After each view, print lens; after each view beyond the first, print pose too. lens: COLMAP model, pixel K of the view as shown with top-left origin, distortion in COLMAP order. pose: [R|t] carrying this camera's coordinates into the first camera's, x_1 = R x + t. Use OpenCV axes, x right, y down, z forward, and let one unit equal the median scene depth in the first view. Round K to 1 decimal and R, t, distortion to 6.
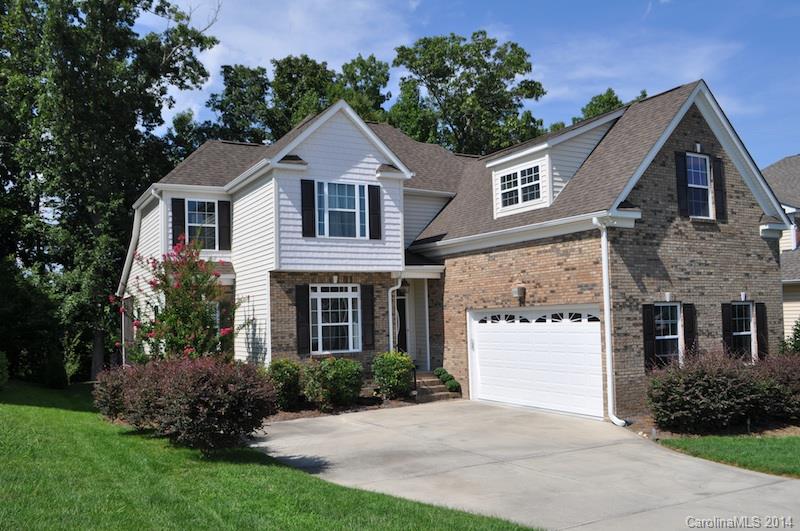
lens RADIAL K [[691.0, 0, 400.0], [0, 691.0, 265.5], [0, 0, 1]] dist [-0.034372, 0.008373]
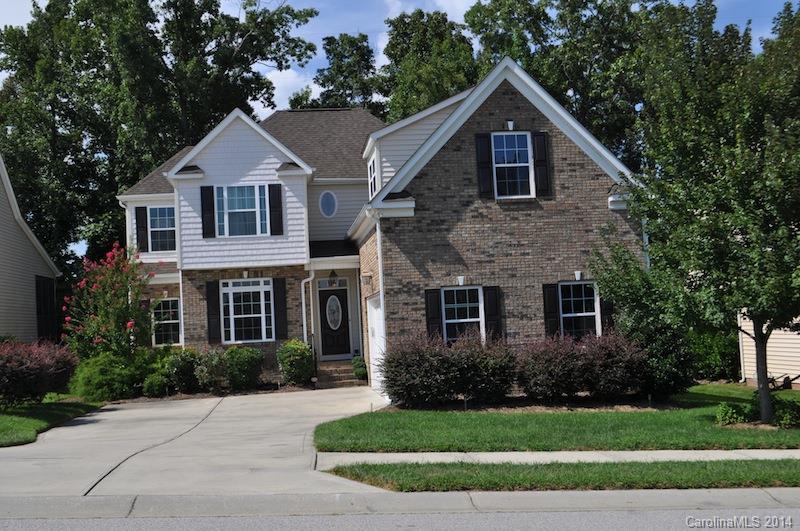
lens RADIAL K [[915.0, 0, 401.7], [0, 915.0, 251.2], [0, 0, 1]] dist [-0.024680, -0.024344]
pose [[0.924053, -0.053425, -0.378514, 0.685610], [0.058213, 0.998303, 0.001209, -0.003699], [0.377807, -0.023151, 0.925595, -0.232932]]
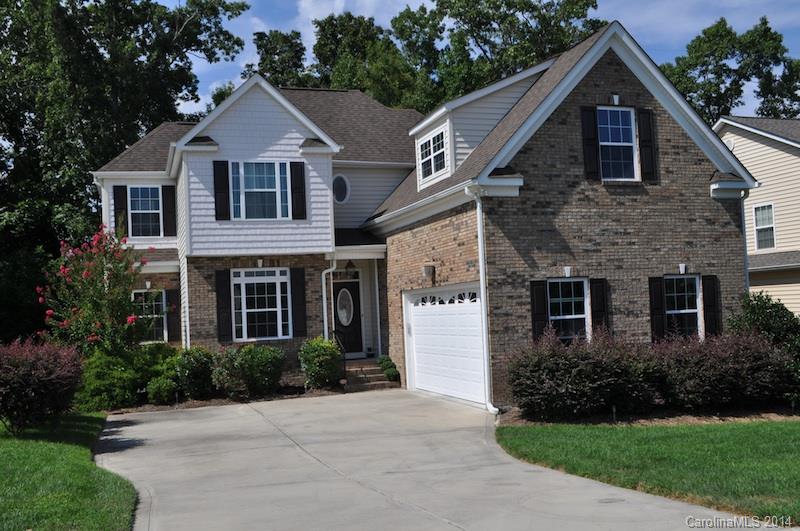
lens RADIAL K [[807.9, 0, 400.0], [0, 807.9, 265.5], [0, 0, 1]] dist [-0.026884, -0.012497]
pose [[0.980079, -0.030906, -0.196189, 0.319092], [0.035983, 0.999102, 0.022363, 0.005312], [0.195322, -0.028977, 0.980311, -0.055333]]
